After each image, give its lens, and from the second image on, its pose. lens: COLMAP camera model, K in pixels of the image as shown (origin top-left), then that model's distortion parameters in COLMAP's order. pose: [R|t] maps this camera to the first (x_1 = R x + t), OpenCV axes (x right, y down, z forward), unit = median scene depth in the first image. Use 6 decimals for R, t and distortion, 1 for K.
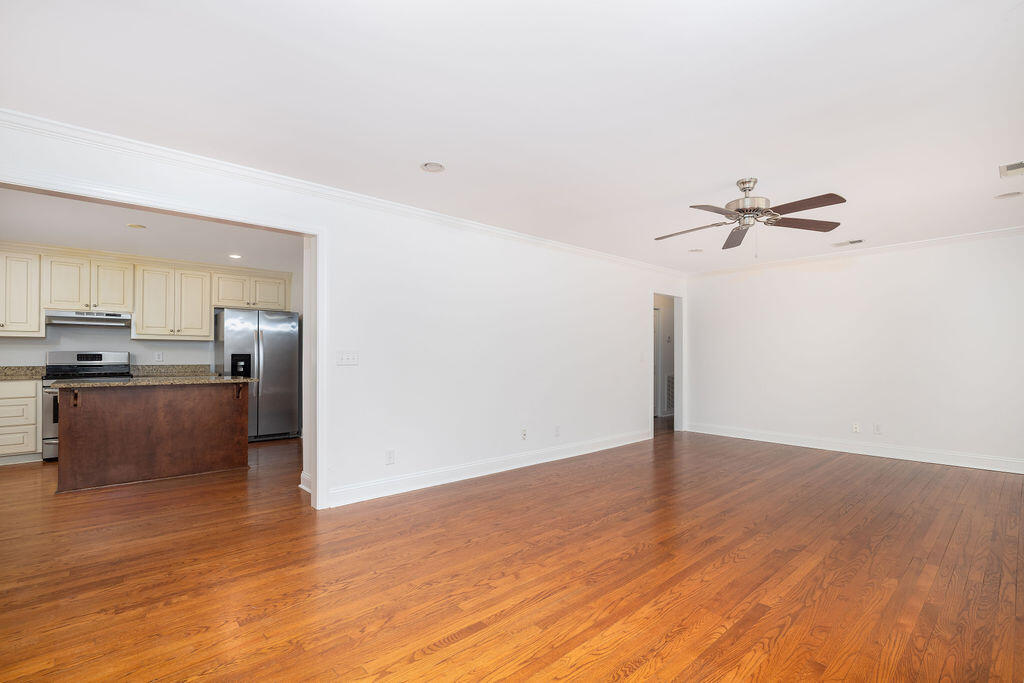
lens RADIAL K [[462.3, 0, 507.0], [0, 462.3, 353.9], [0, 0, 1]] dist [-0.001231, -0.000632]
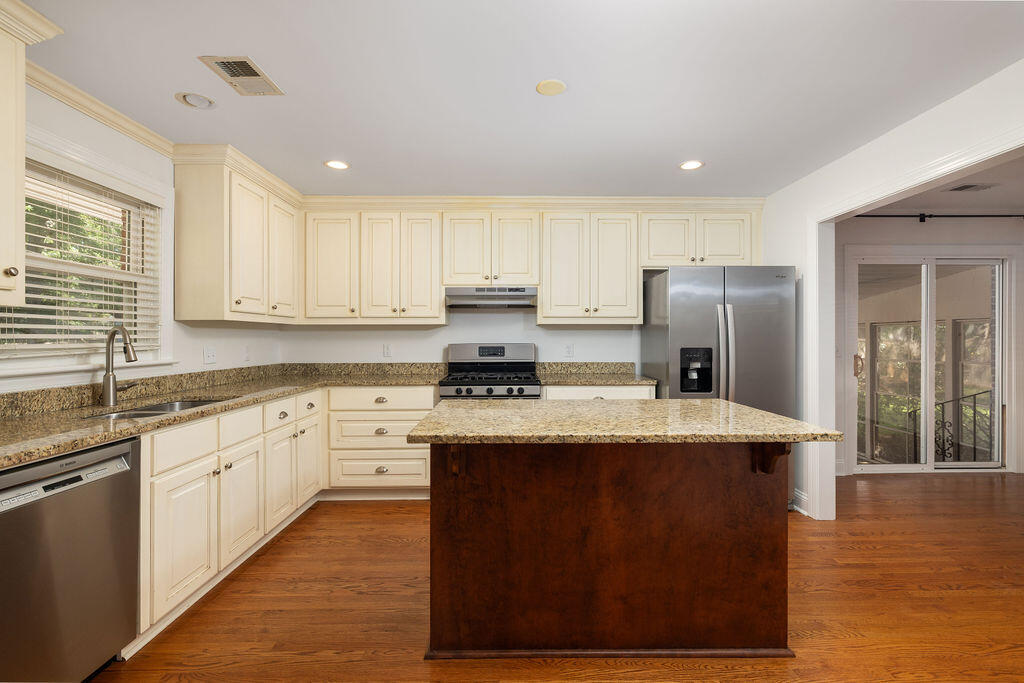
lens RADIAL K [[465.8, 0, 512.0], [0, 465.8, 341.5], [0, 0, 1]] dist [-0.002131, -0.000811]
pose [[0.756464, 0.002927, -0.654028, -0.407865], [0.004886, 0.999937, 0.010127, -0.014950], [0.654017, -0.010856, 0.756402, 0.474591]]
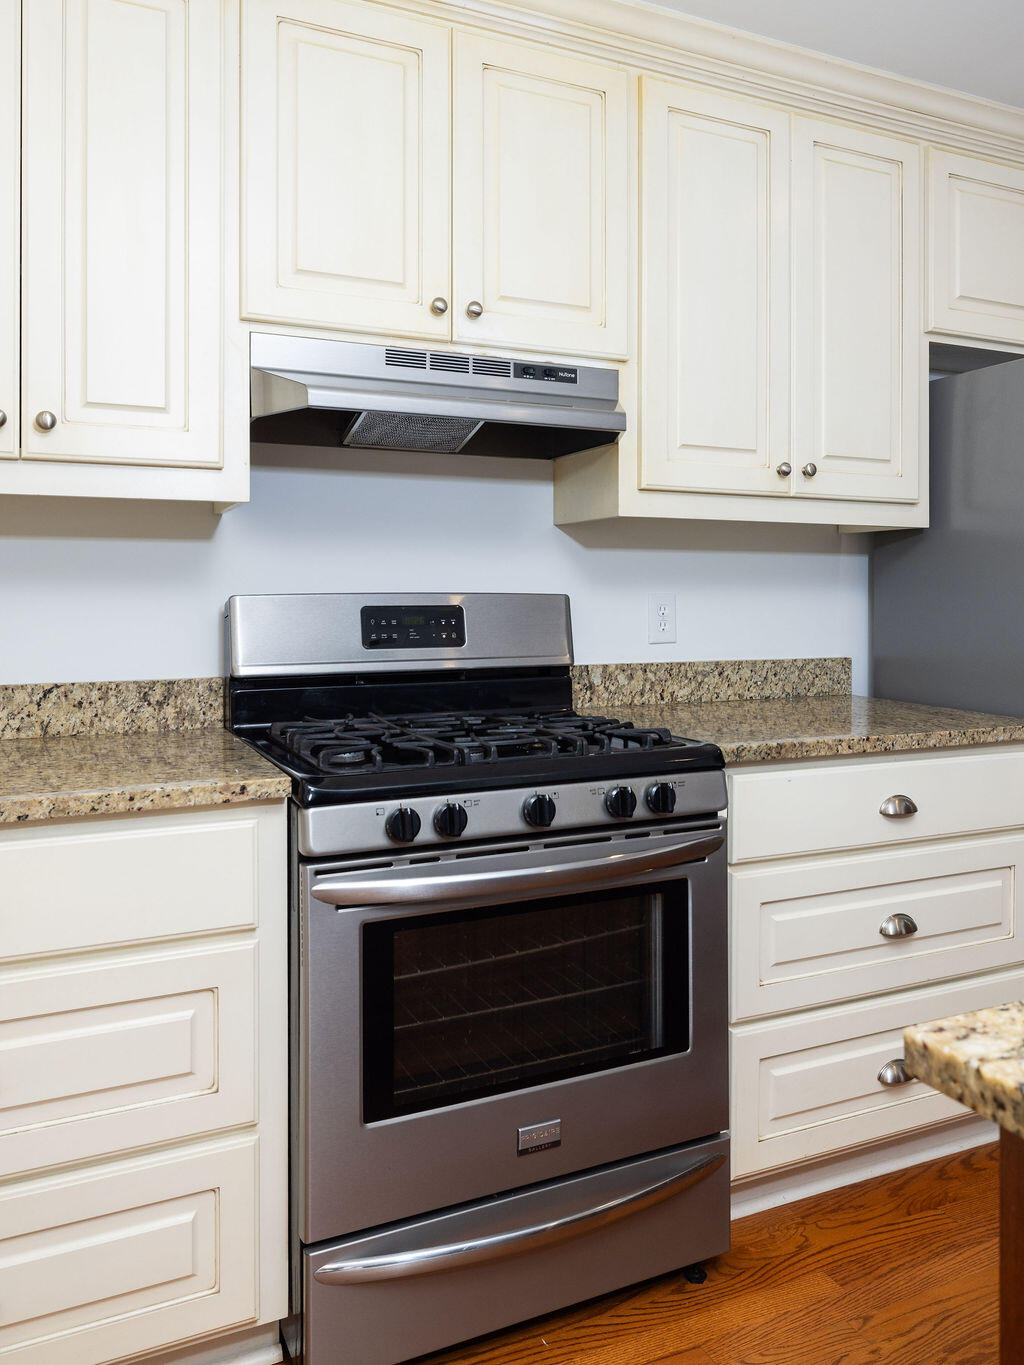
lens RADIAL K [[1048.7, 0, 512.6], [0, 1048.7, 595.5], [0, 0, 1]] dist [0.002348, 0.000608]
pose [[0.960540, 0.001844, -0.278136, -0.757987], [0.000345, 0.999969, 0.007821, -0.007105], [0.278142, -0.007608, 0.960510, 0.632679]]
